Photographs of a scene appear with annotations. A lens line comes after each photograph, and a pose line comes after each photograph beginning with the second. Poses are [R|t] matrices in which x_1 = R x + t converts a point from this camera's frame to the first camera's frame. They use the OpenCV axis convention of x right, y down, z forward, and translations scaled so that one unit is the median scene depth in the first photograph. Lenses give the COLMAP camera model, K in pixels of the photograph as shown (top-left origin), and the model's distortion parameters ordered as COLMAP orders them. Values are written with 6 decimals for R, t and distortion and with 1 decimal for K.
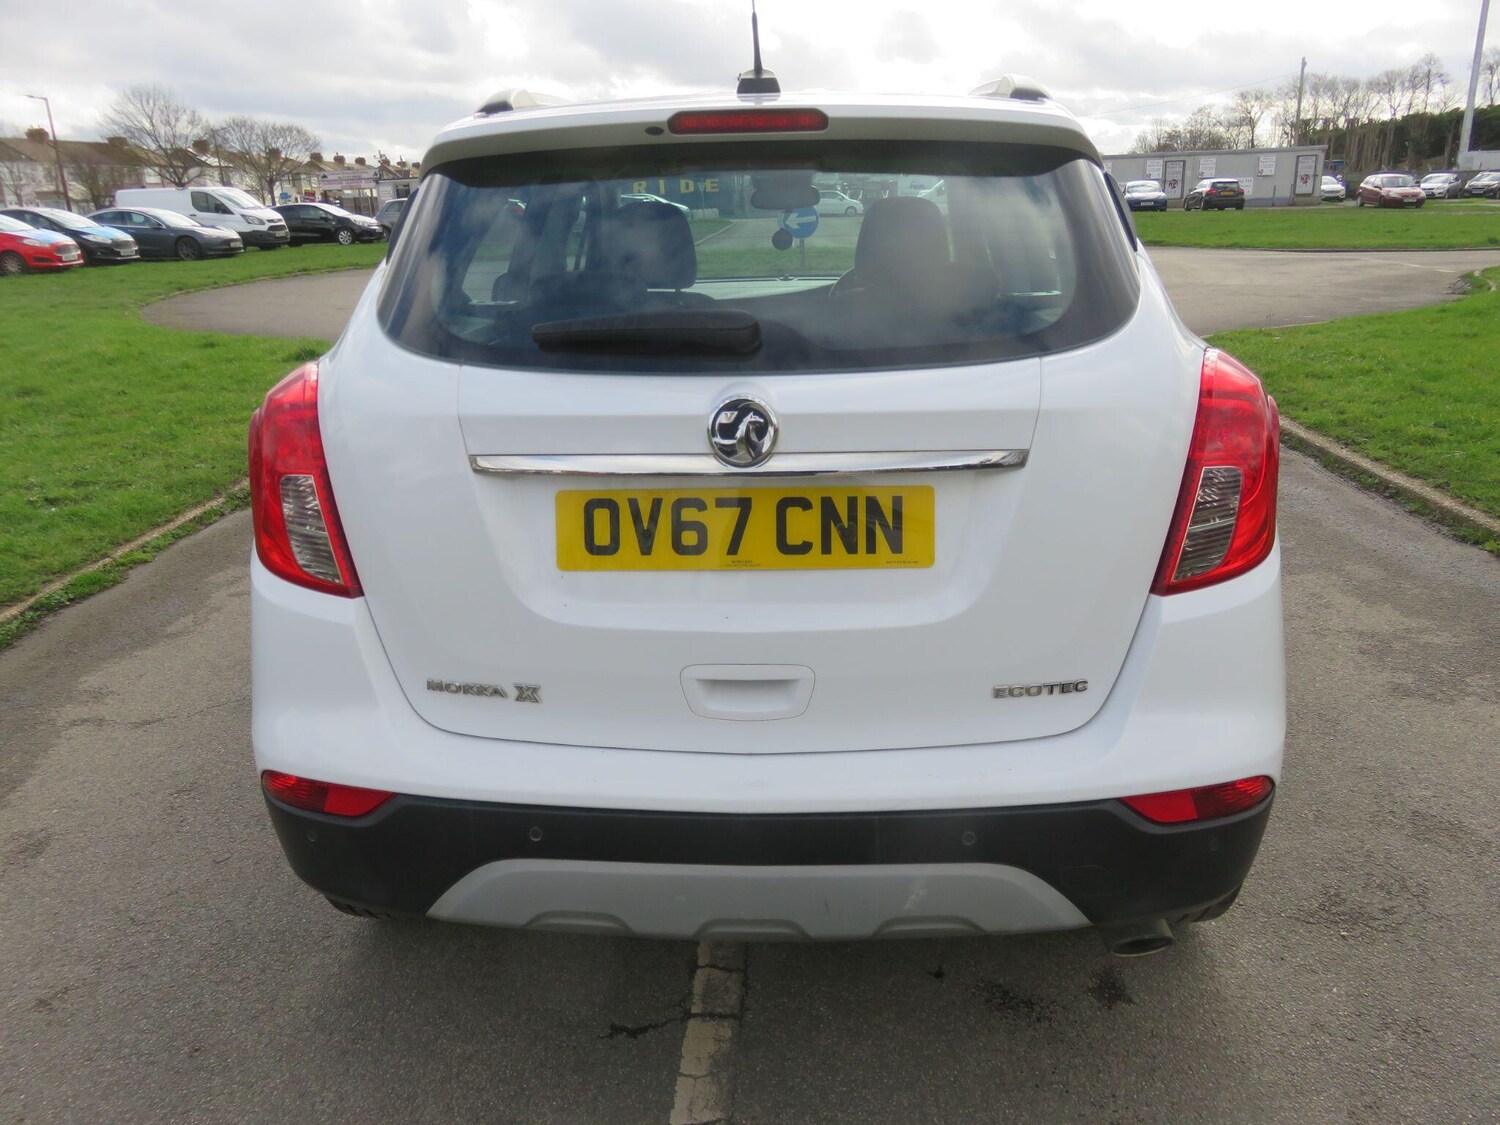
lens RADIAL K [[1124.8, 0, 747.1], [0, 1124.8, 559.1], [0, 0, 1]] dist [-0.006331, 0.000805]
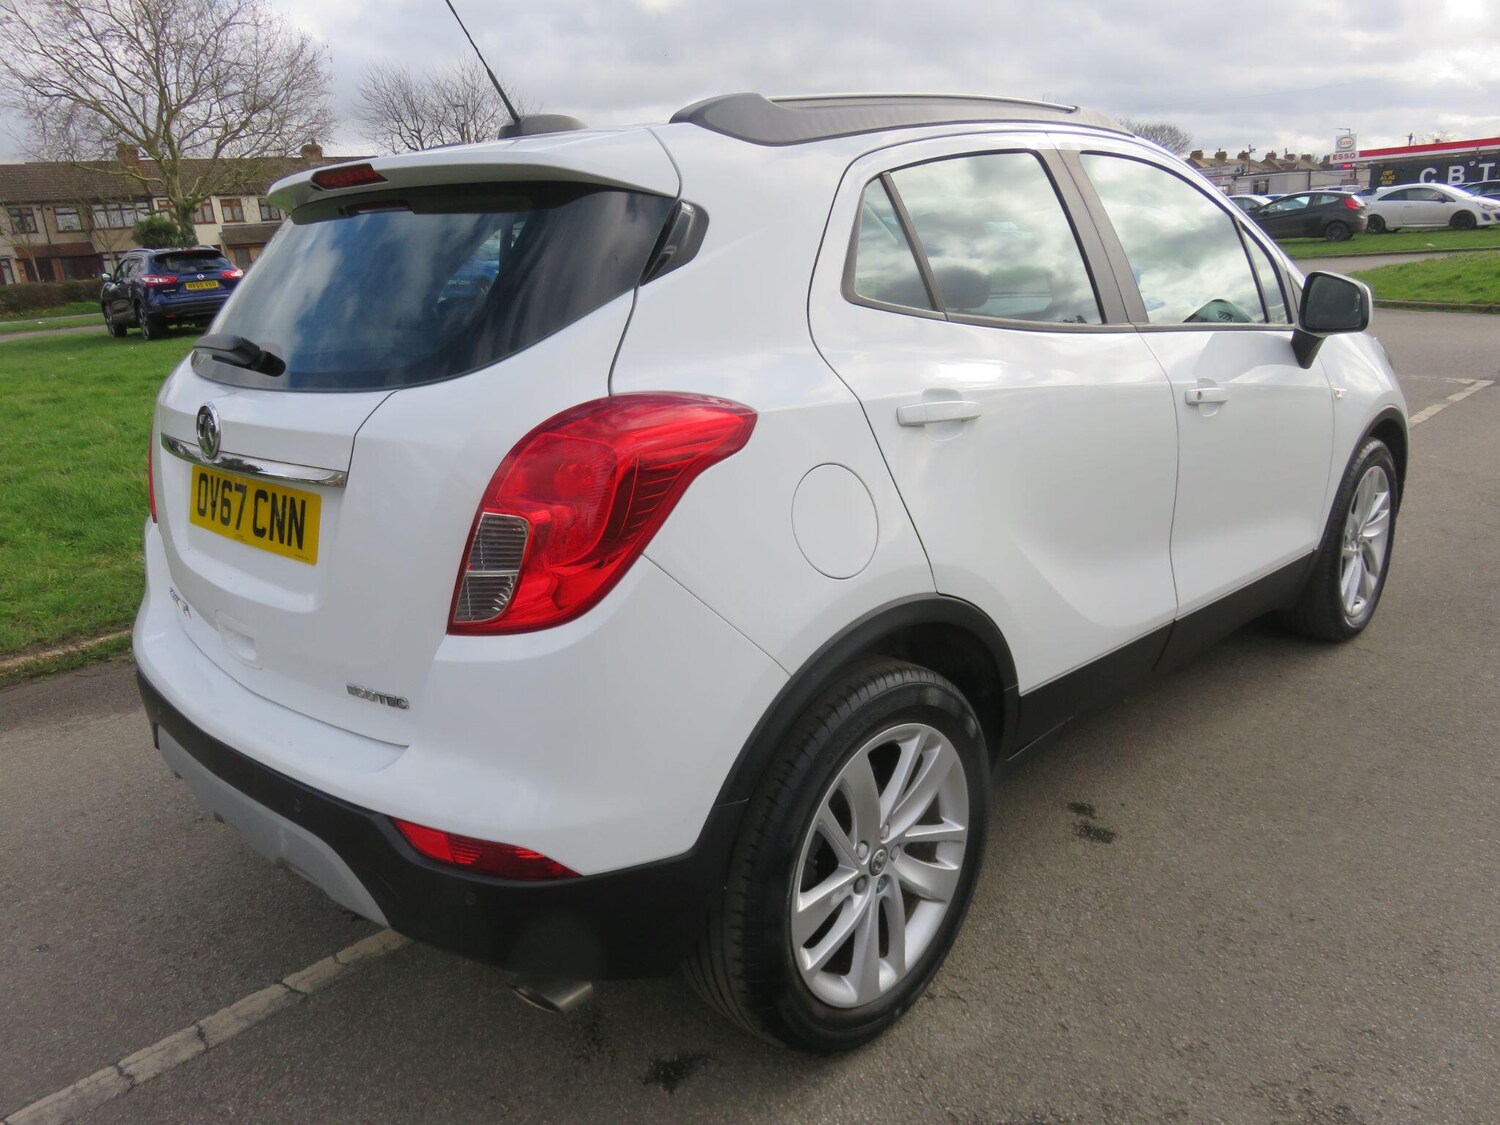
lens RADIAL K [[1124.9, 0, 750.0], [0, 1124.9, 562.5], [0, 0, 1]] dist [-0.001524, 0.002407]
pose [[0.749666, 0.168710, -0.639951, 1.207331], [-0.166132, 0.983973, 0.064790, -0.141416], [0.640625, 0.057745, 0.765679, 0.400254]]
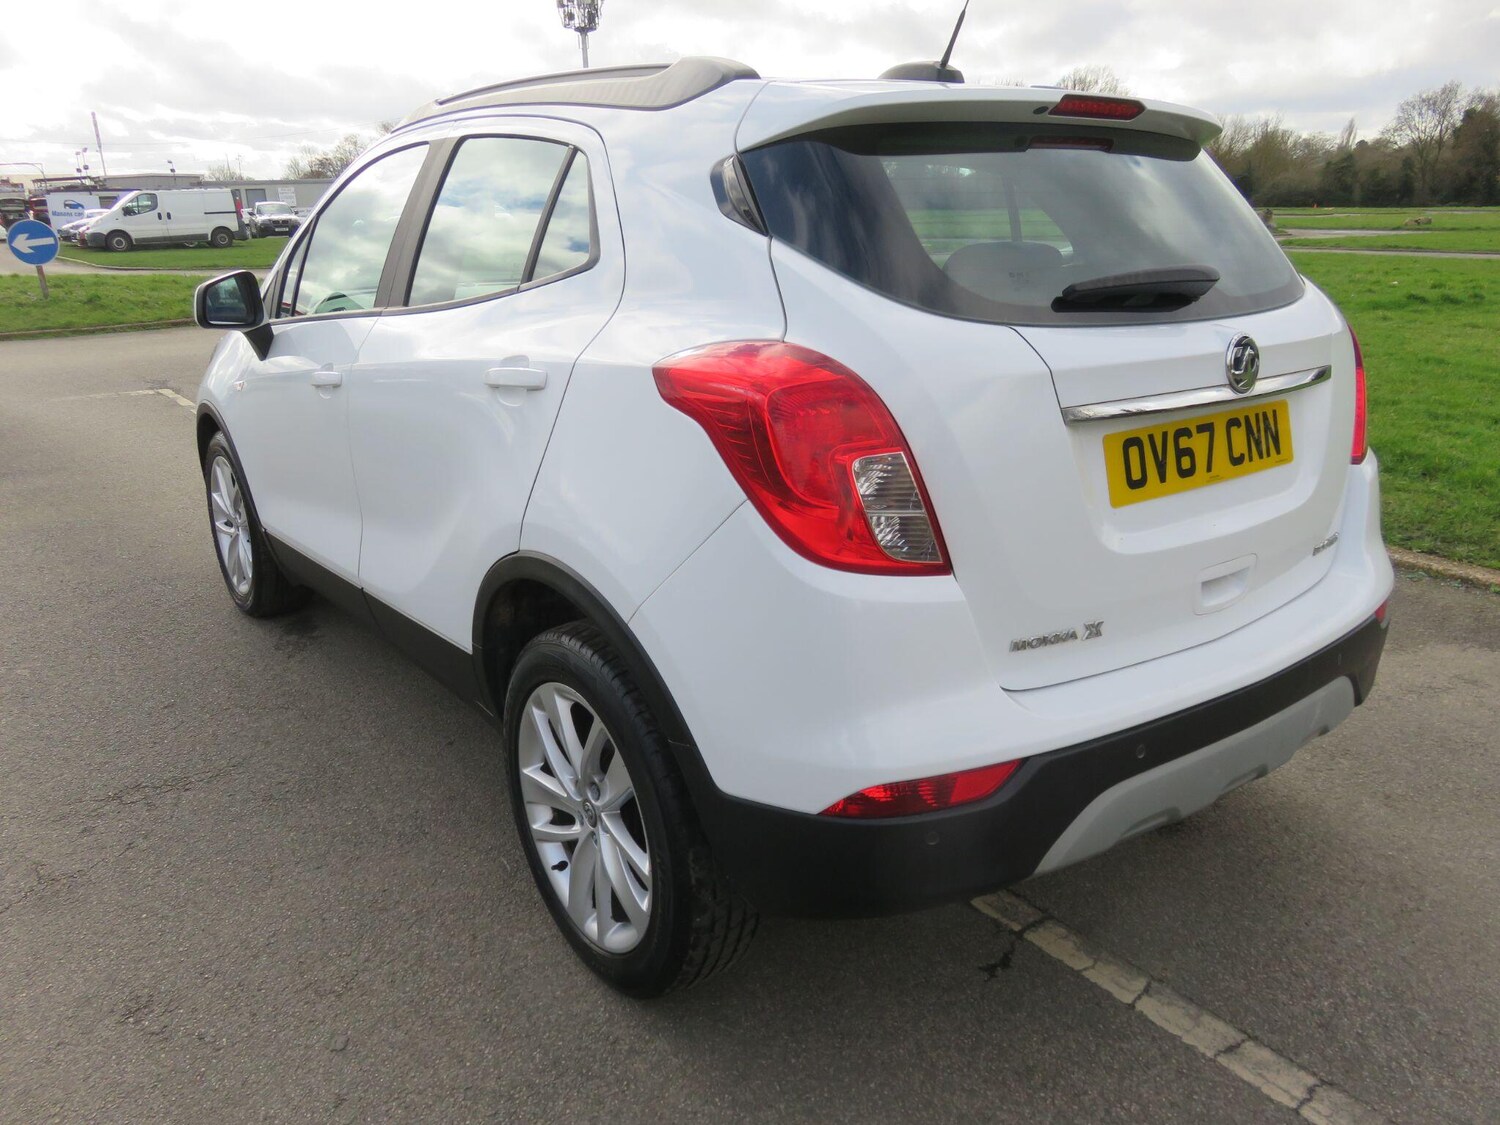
lens RADIAL K [[1124.9, 0, 750.0], [0, 1124.9, 562.5], [0, 0, 1]] dist [-0.001524, 0.002407]
pose [[0.768204, -0.173839, 0.616152, -1.115389], [0.186131, 0.981501, 0.044853, -0.052556], [-0.612551, 0.080229, 0.786349, 0.365690]]
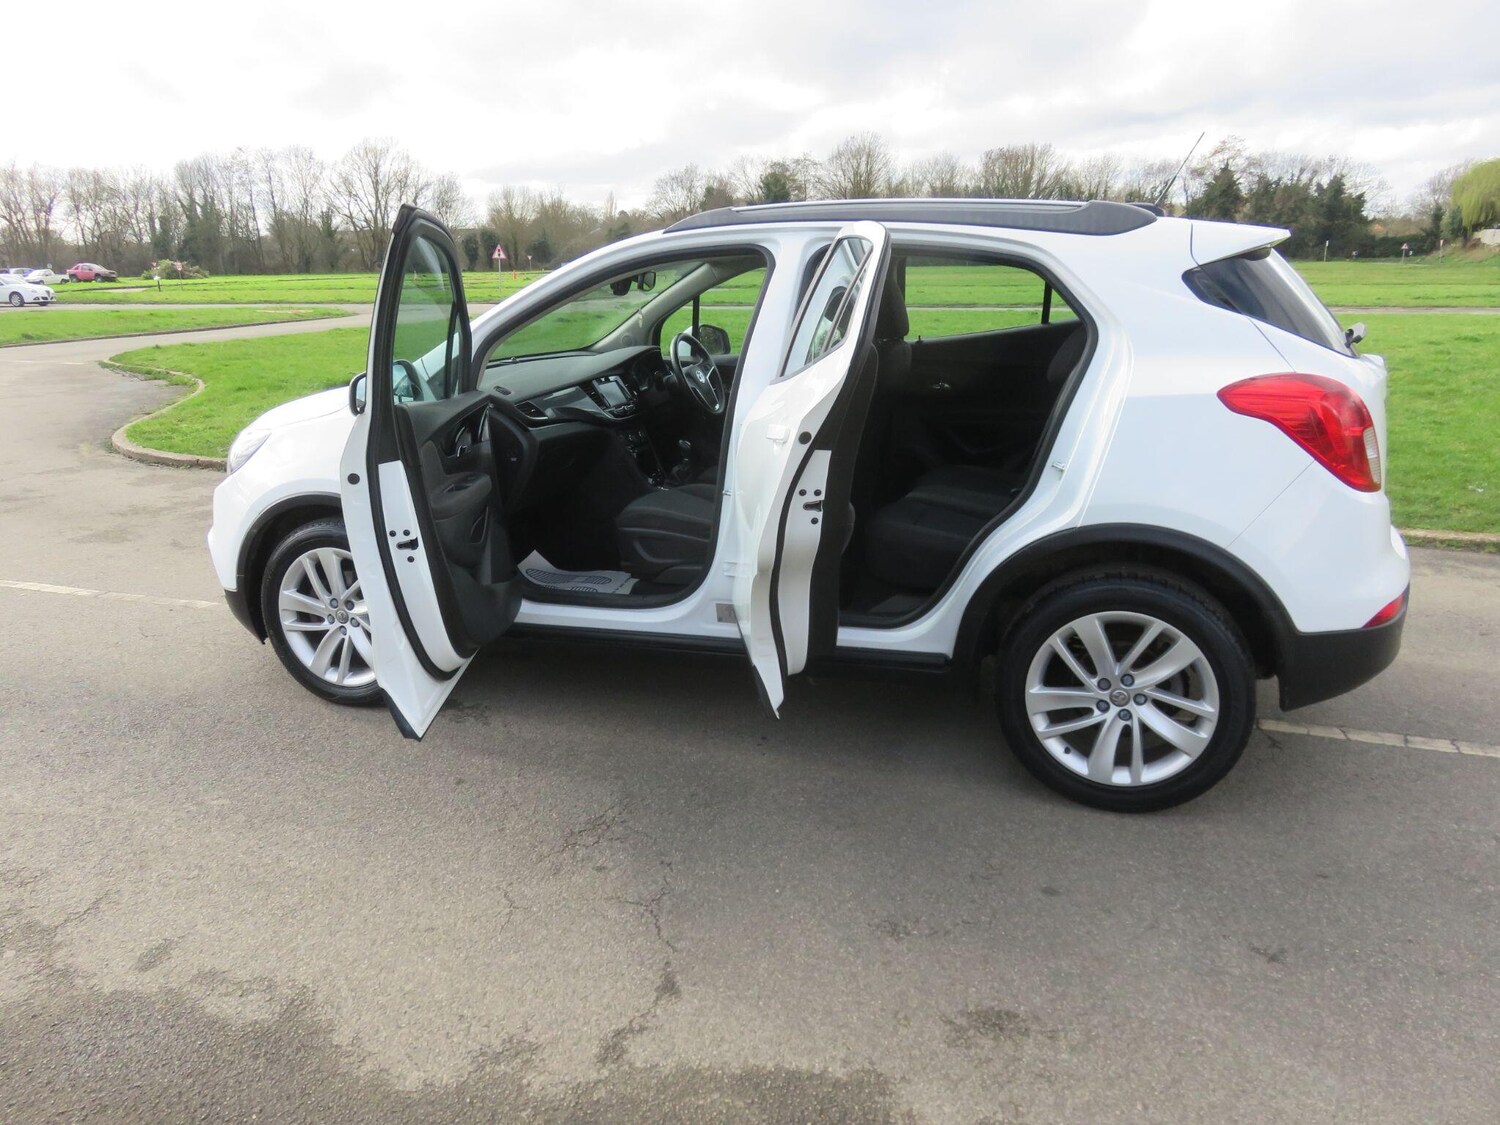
lens RADIAL K [[1108.1, 0, 748.4], [0, 1108.1, 585.9], [0, 0, 1]] dist [-0.010907, -0.003713]
pose [[0.301038, -0.247536, 0.920924, -2.402335], [0.303335, 0.940419, 0.153620, -0.411813], [-0.904082, 0.233103, 0.358189, 1.371650]]
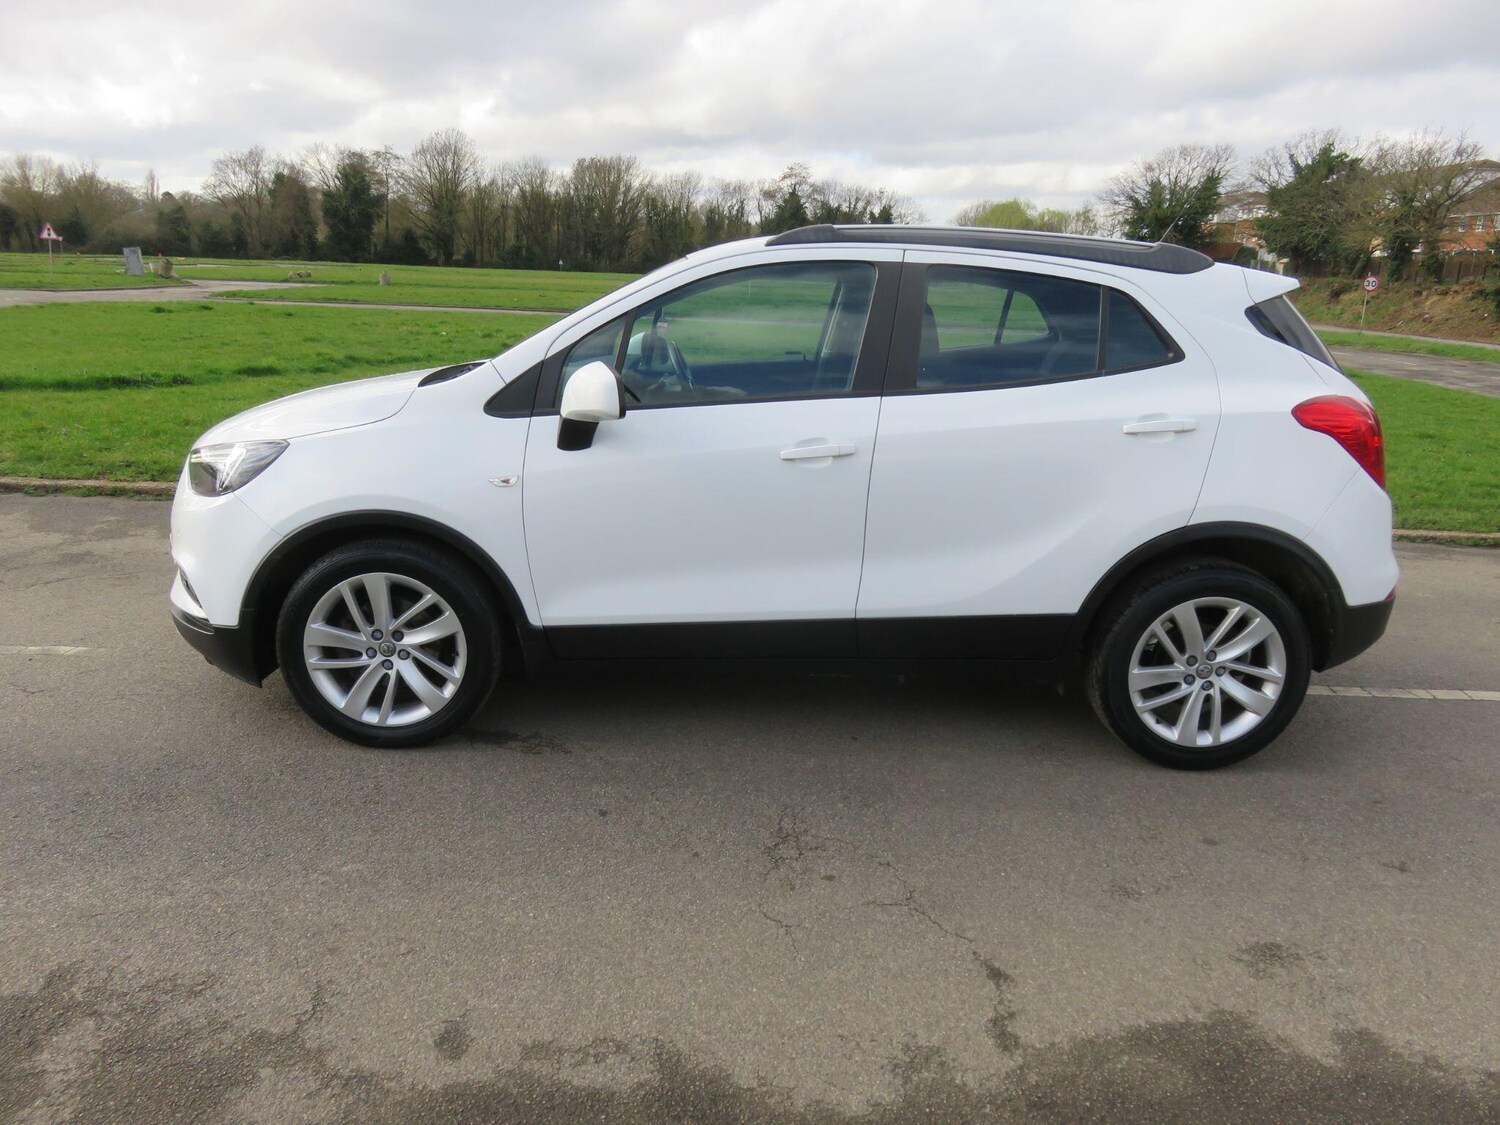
lens RADIAL K [[1120.6, 0, 750.0], [0, 1120.6, 562.5], [0, 0, 1]] dist [-0.014039, -0.001045]
pose [[-0.046153, -0.228450, 0.972461, -2.585891], [0.277382, 0.932284, 0.232176, -0.717915], [-0.959651, 0.280459, 0.020340, 2.284702]]
